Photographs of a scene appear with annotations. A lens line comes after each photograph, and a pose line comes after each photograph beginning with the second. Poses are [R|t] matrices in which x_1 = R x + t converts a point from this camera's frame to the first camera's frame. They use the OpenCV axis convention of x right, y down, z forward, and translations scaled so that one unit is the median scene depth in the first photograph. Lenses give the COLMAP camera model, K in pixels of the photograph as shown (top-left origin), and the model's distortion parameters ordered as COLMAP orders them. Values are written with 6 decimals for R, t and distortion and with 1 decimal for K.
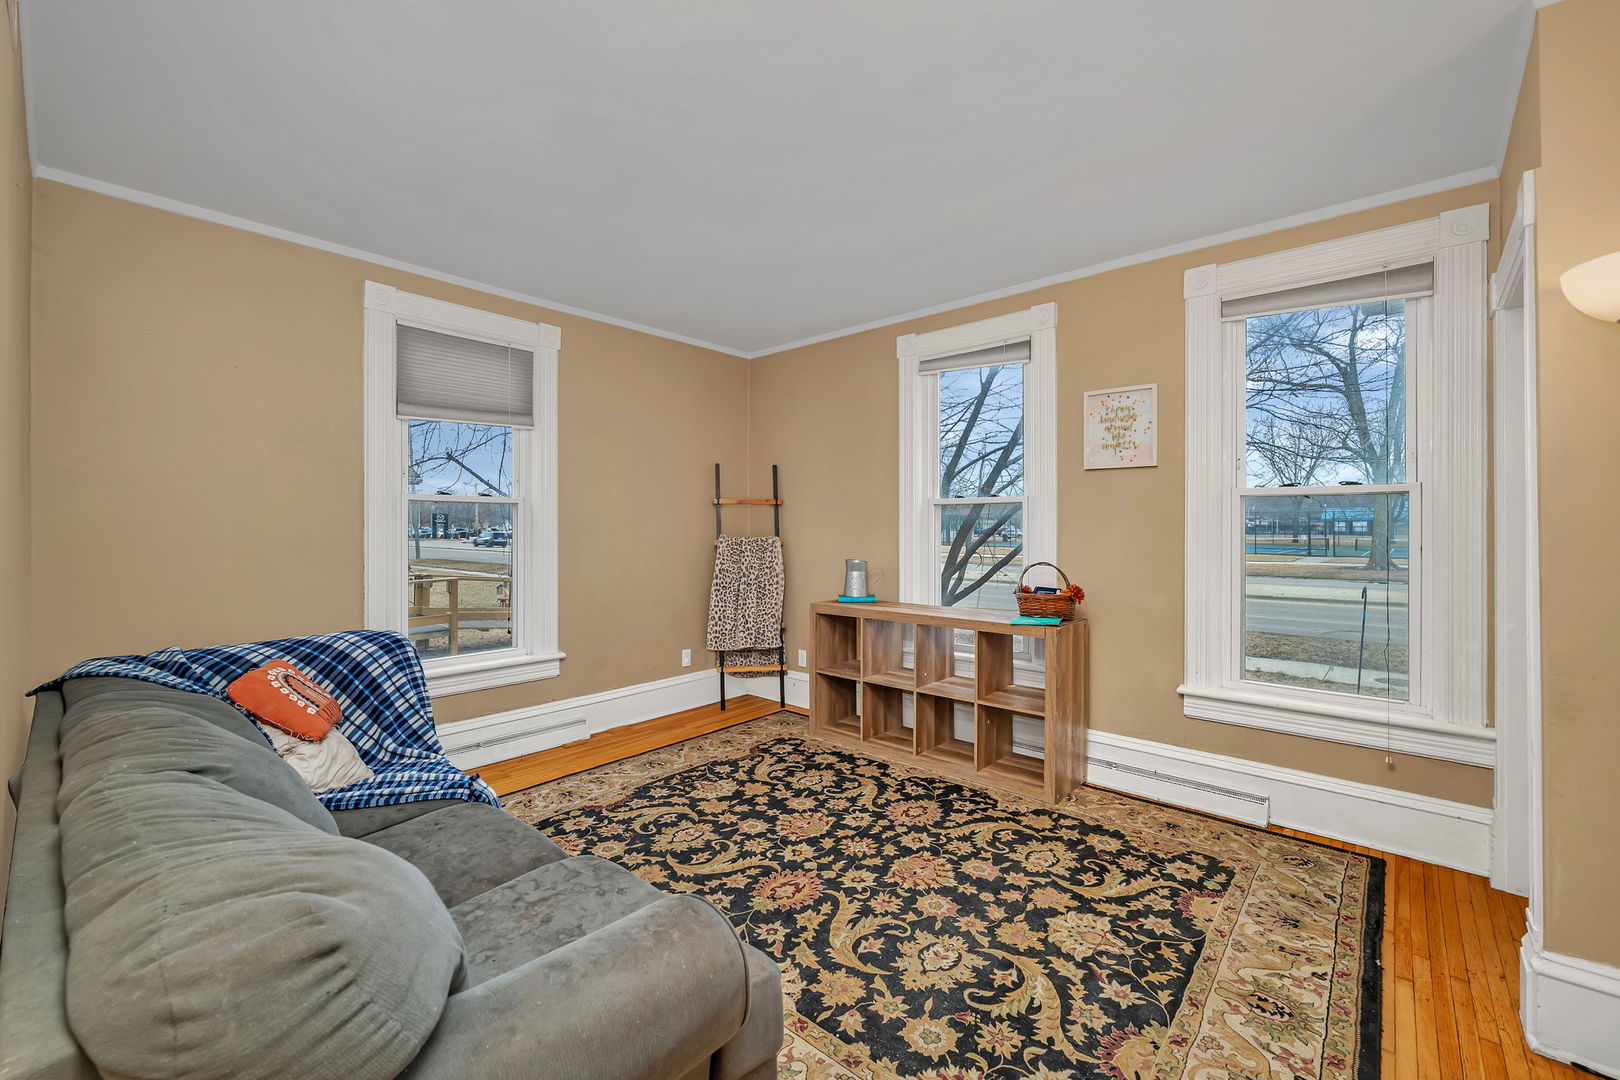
lens RADIAL K [[664.4, 0, 812.2], [0, 664.4, 531.1], [0, 0, 1]] dist [-0.001735, -0.000181]
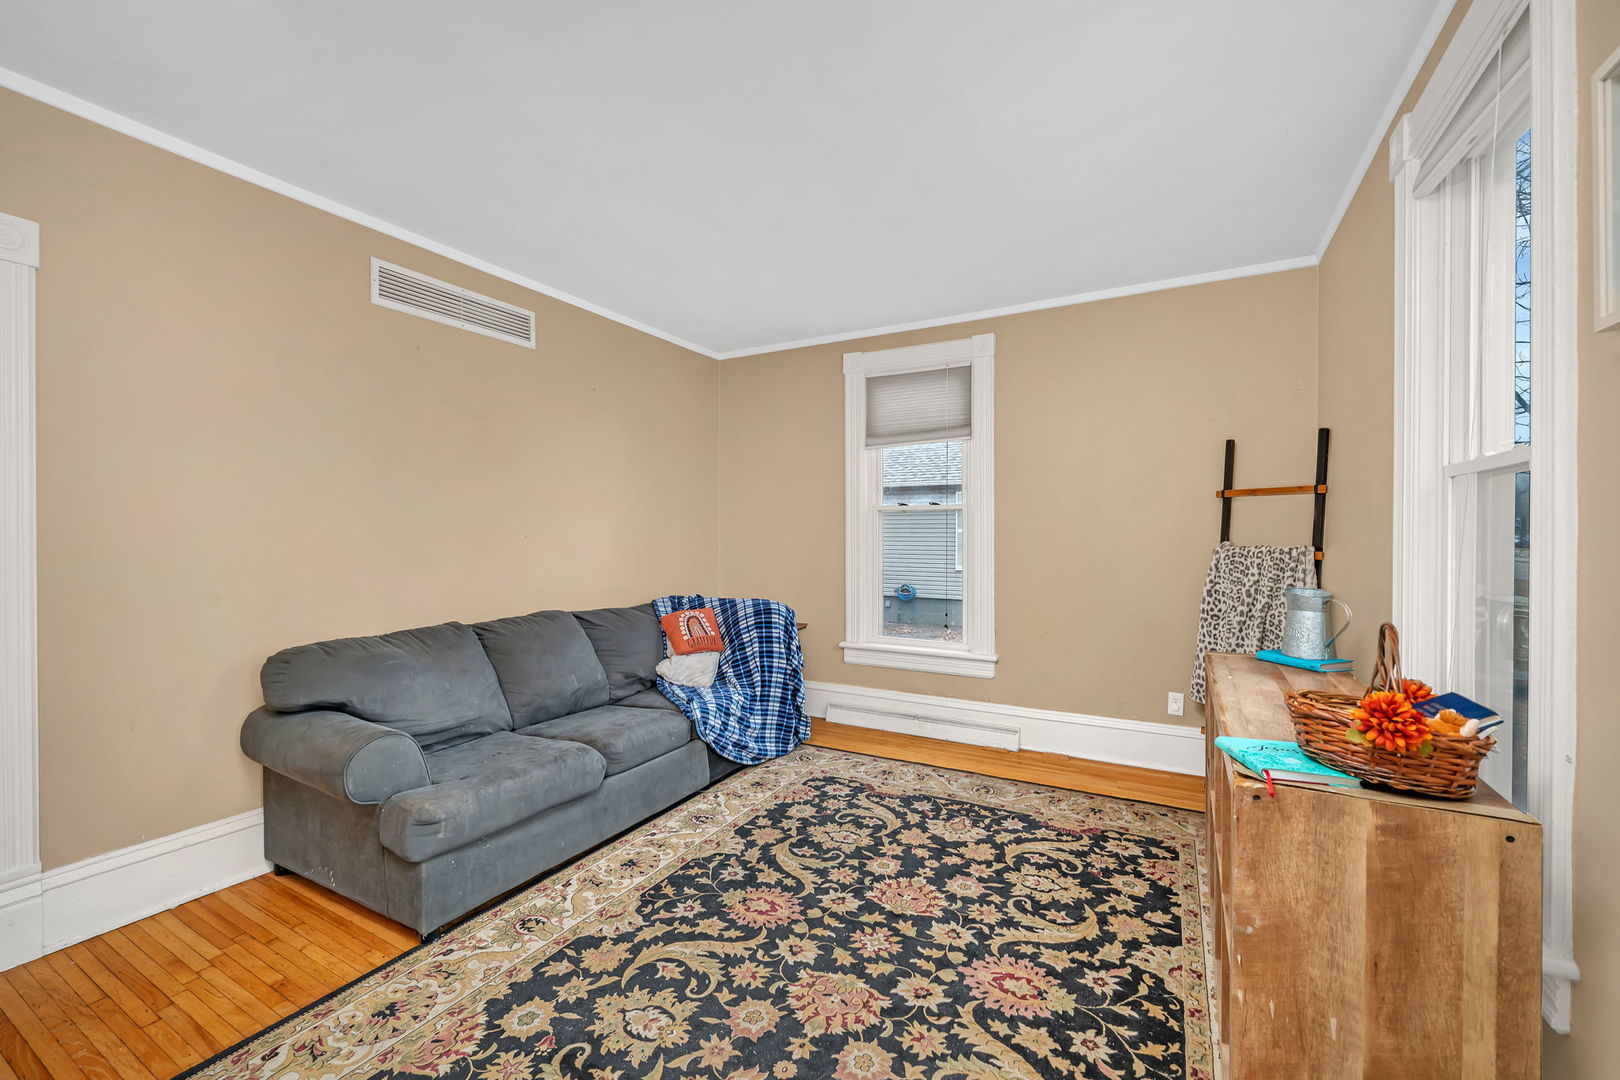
lens RADIAL K [[664.4, 0, 809.6], [0, 664.4, 536.1], [0, 0, 1]] dist [-0.001735, -0.000181]
pose [[0.210264, 0.002975, -0.977640, 0.677134], [-0.003494, 0.999991, 0.002292, 0.000448], [0.977638, 0.002934, 0.210272, 0.637834]]
